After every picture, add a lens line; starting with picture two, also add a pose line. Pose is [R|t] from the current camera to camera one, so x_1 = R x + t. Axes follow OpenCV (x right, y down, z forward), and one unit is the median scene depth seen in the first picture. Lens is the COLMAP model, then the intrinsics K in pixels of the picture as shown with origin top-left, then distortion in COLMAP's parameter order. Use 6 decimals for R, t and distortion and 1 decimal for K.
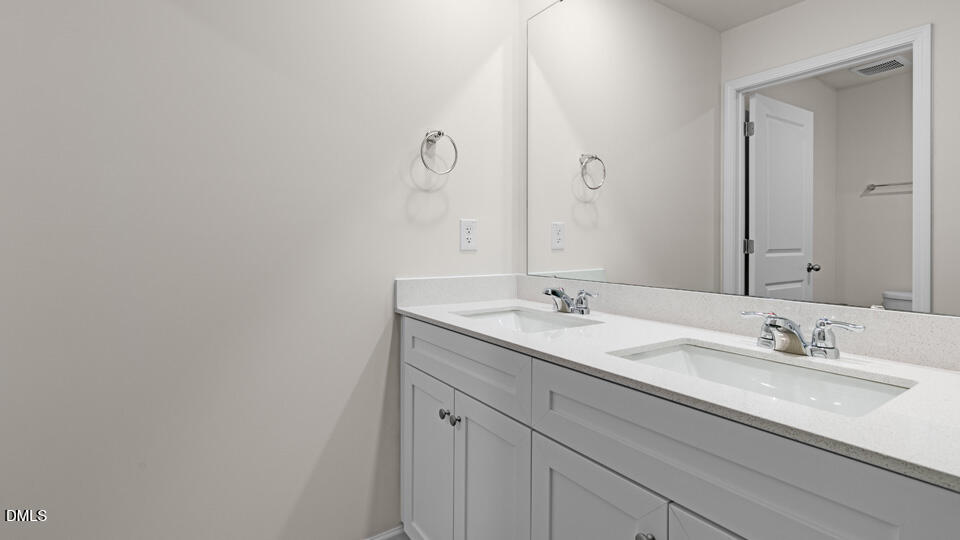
lens RADIAL K [[443.9, 0, 479.2], [0, 443.9, 238.0], [0, 0, 1]] dist [0.002239, 0.000148]
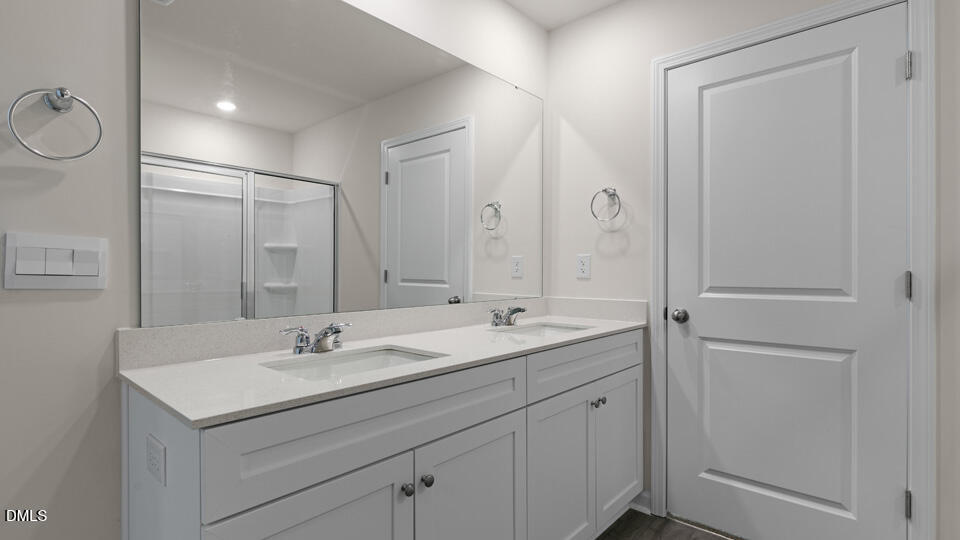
lens RADIAL K [[438.1, 0, 480.0], [0, 438.1, 270.0], [0, 0, 1]] dist [0.001630, 0.000268]
pose [[0.225387, 0.004242, -0.974260, 1.291061], [0.013789, 0.999876, 0.007543, -0.007471], [0.974172, -0.015134, 0.225301, 0.559656]]
